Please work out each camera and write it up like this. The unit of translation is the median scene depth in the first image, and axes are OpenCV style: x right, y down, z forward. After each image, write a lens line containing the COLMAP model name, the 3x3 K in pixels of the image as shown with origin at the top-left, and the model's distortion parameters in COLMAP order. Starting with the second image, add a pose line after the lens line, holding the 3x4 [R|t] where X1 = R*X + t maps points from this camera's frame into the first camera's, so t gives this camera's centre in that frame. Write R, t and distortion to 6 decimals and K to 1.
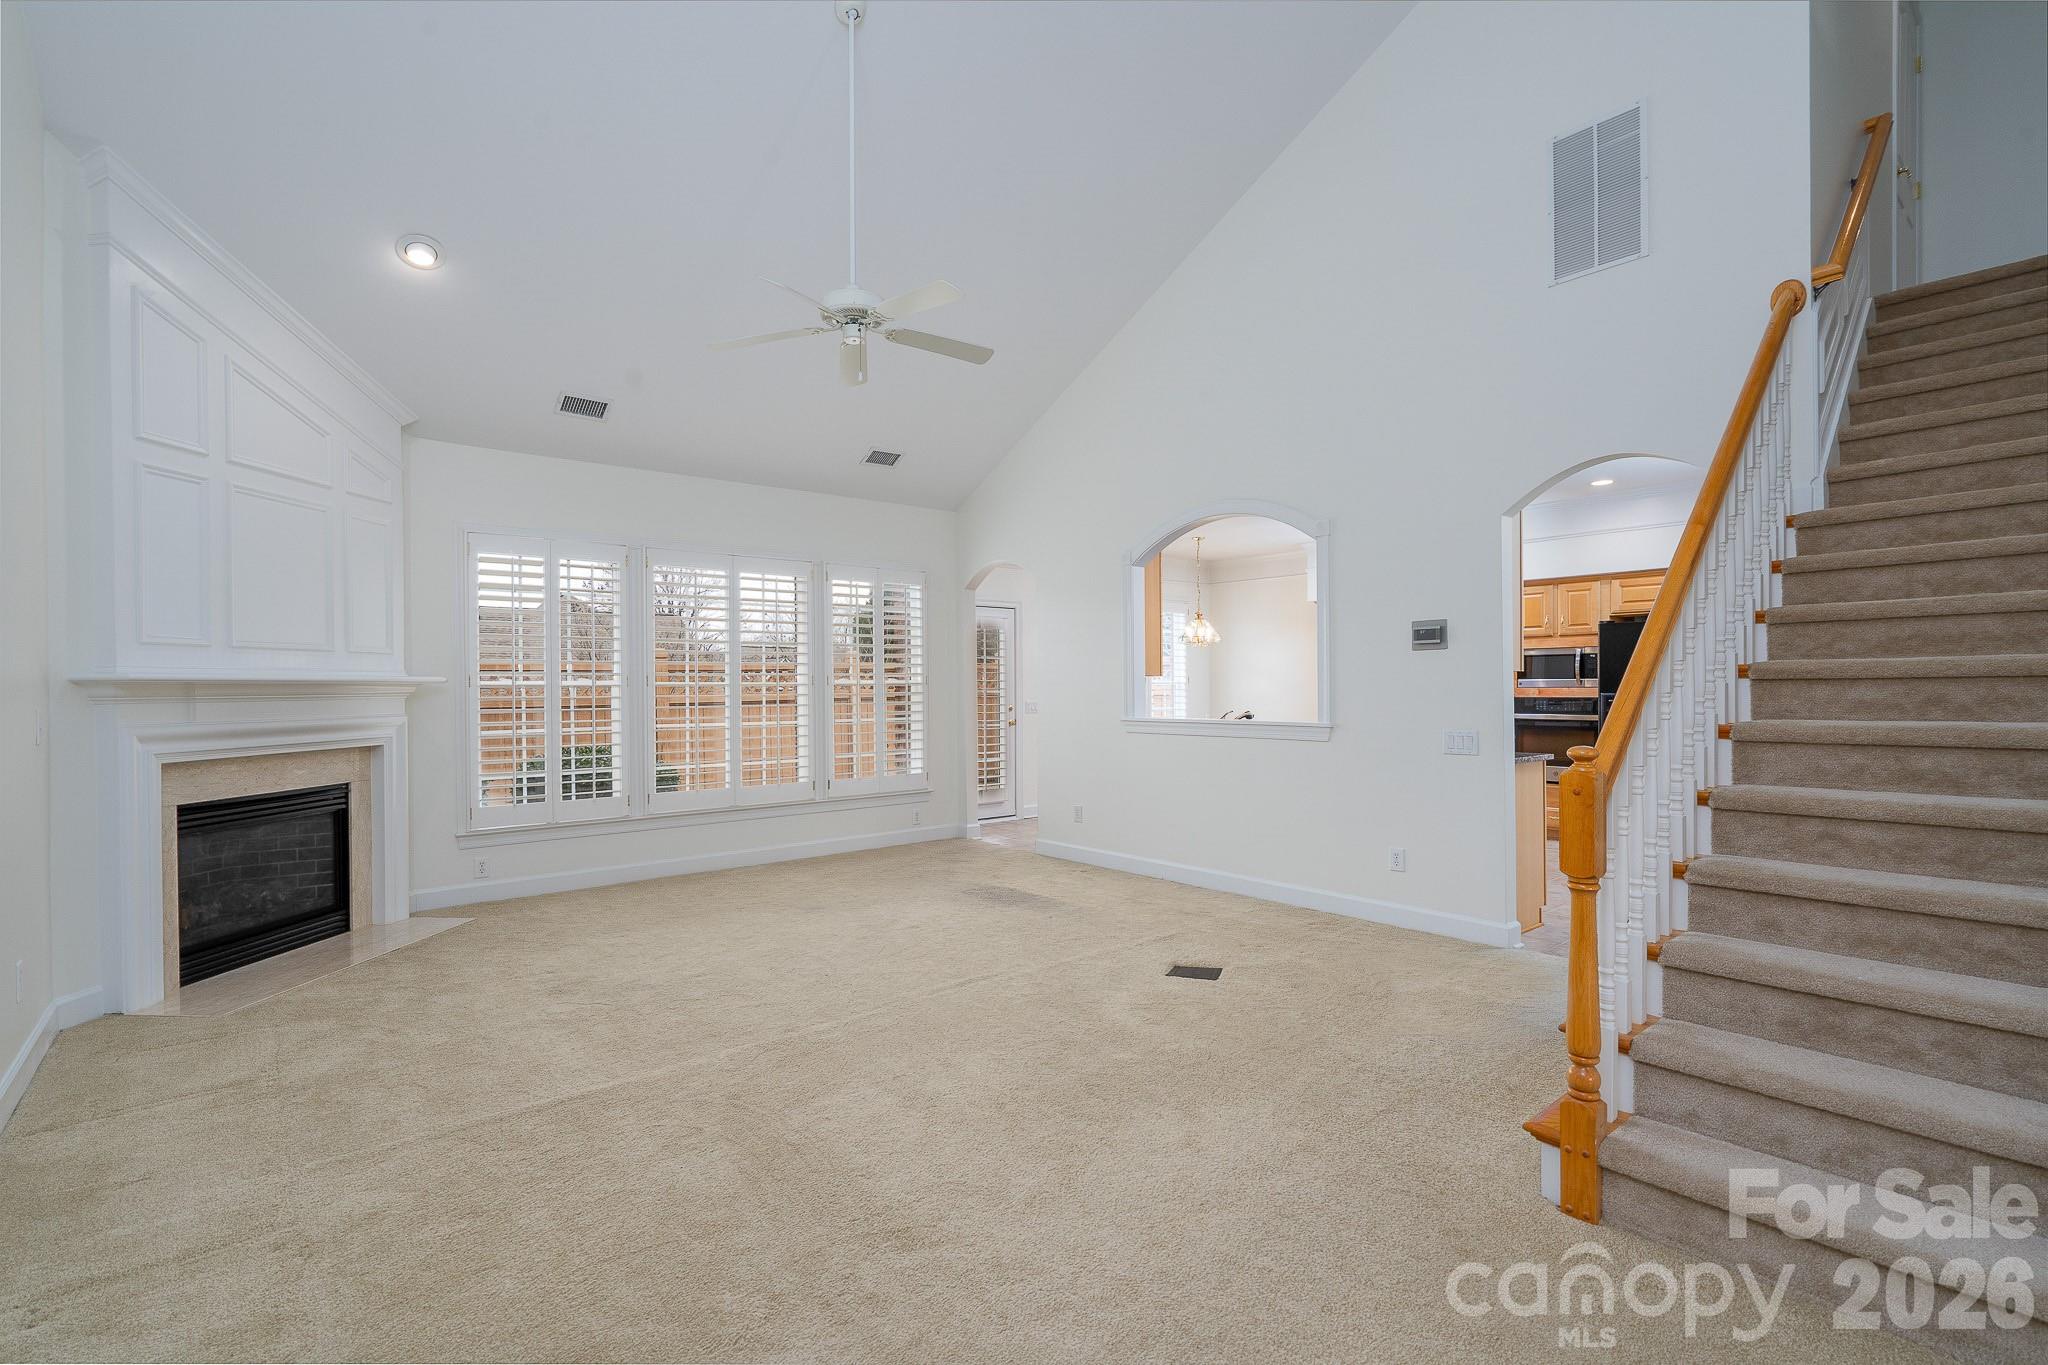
lens RADIAL K [[955.0, 0, 1022.4], [0, 955.0, 679.2], [0, 0, 1]] dist [-0.003180, -0.000197]
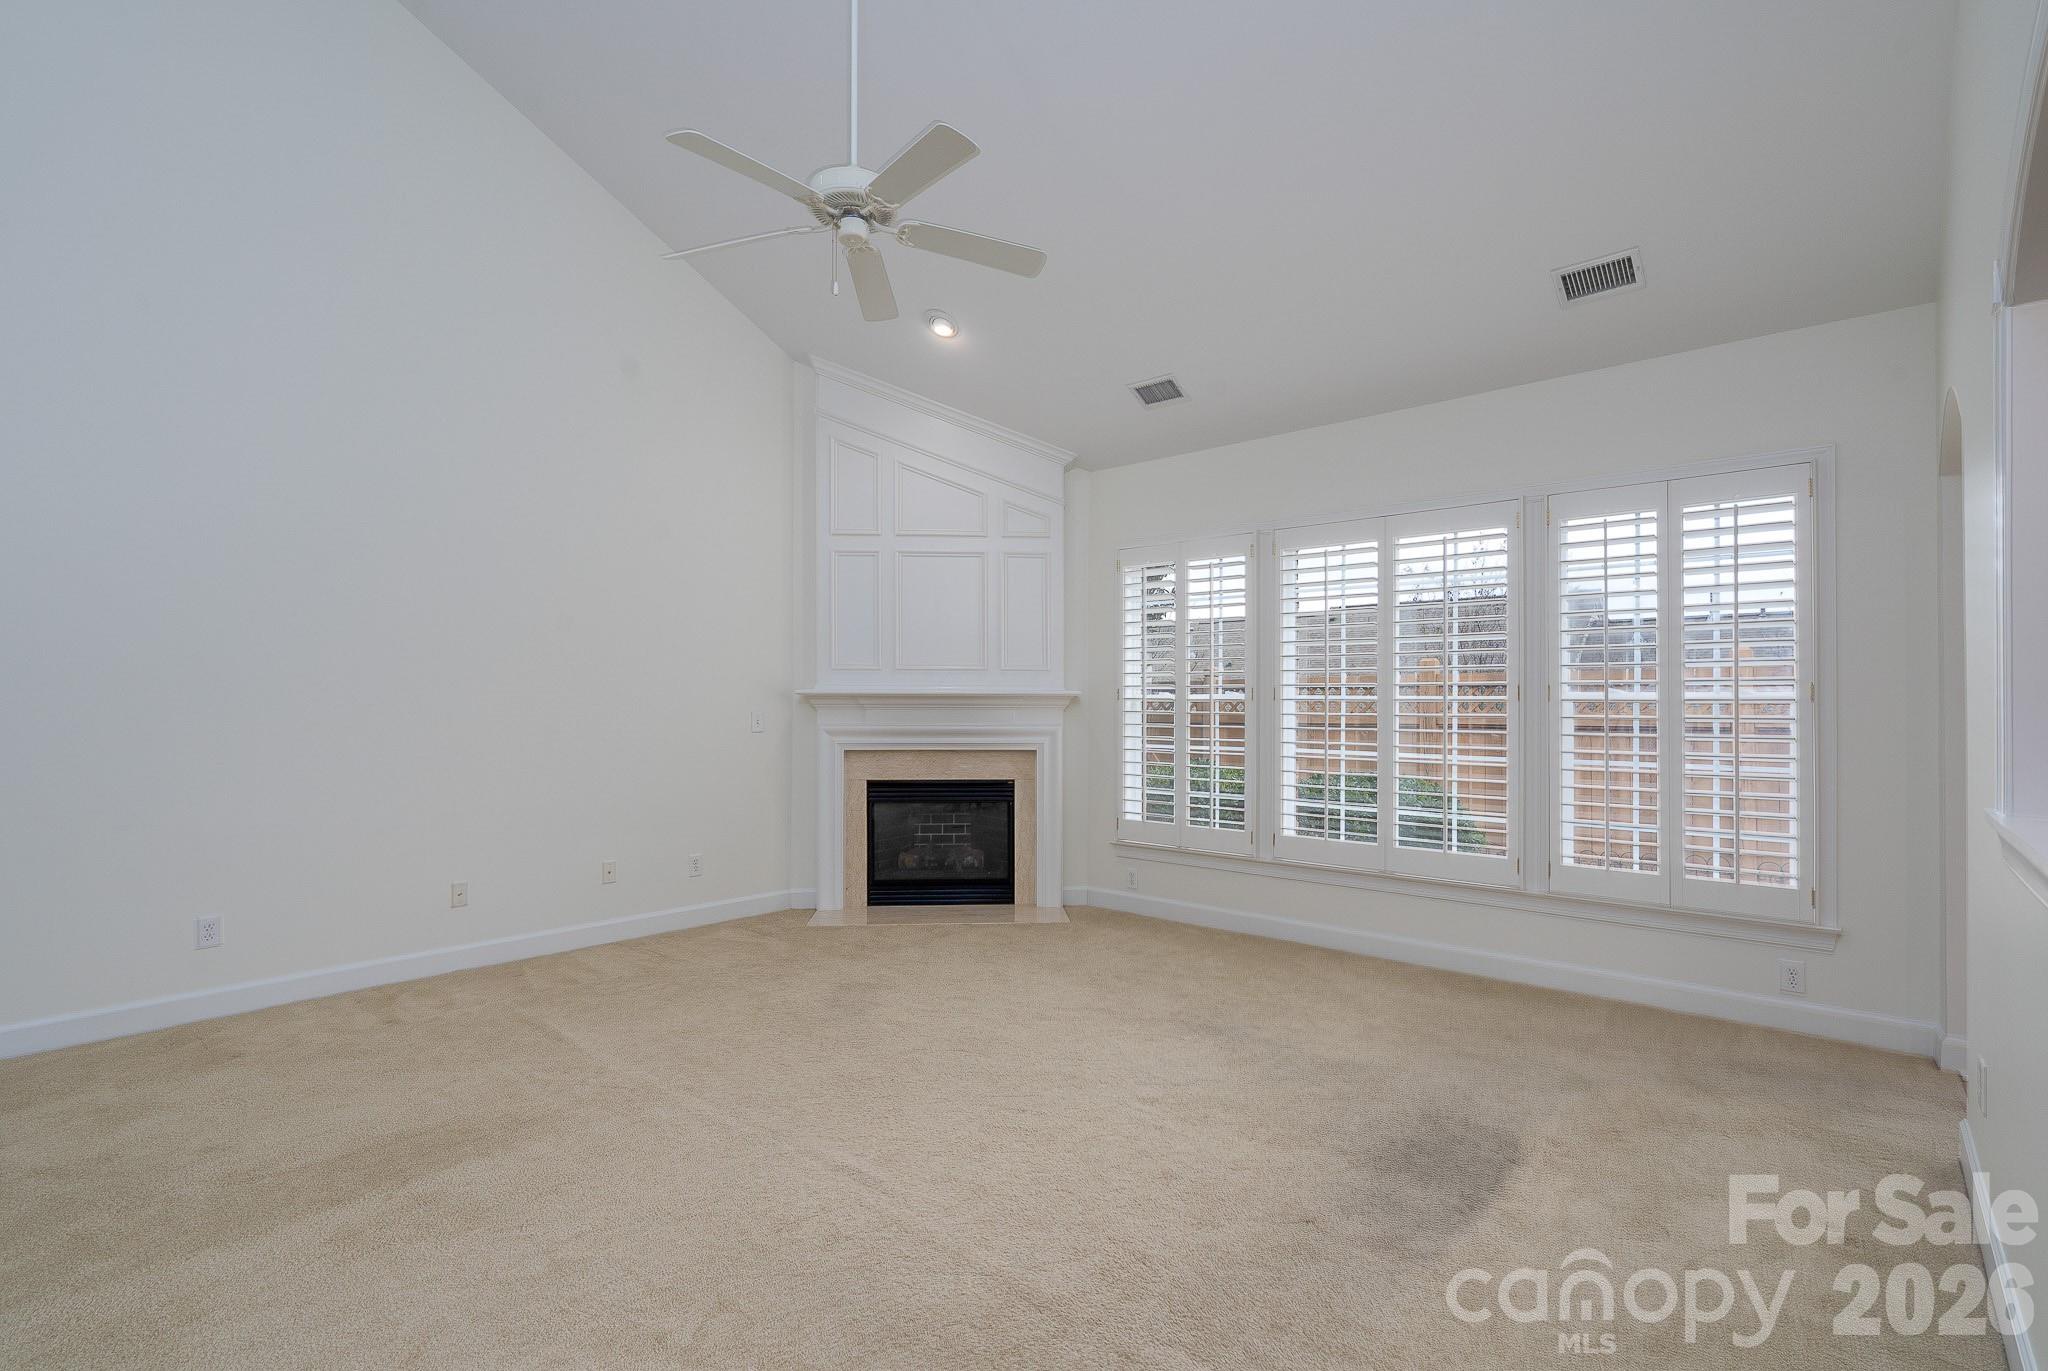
lens RADIAL K [[955.0, 0, 1022.6], [0, 955.0, 700.6], [0, 0, 1]] dist [-0.003180, -0.000197]
pose [[0.133987, 0.004096, -0.990975, 0.478362], [0.000467, 0.999991, 0.004197, 0.004426], [0.990983, -0.001025, 0.133984, 0.851584]]
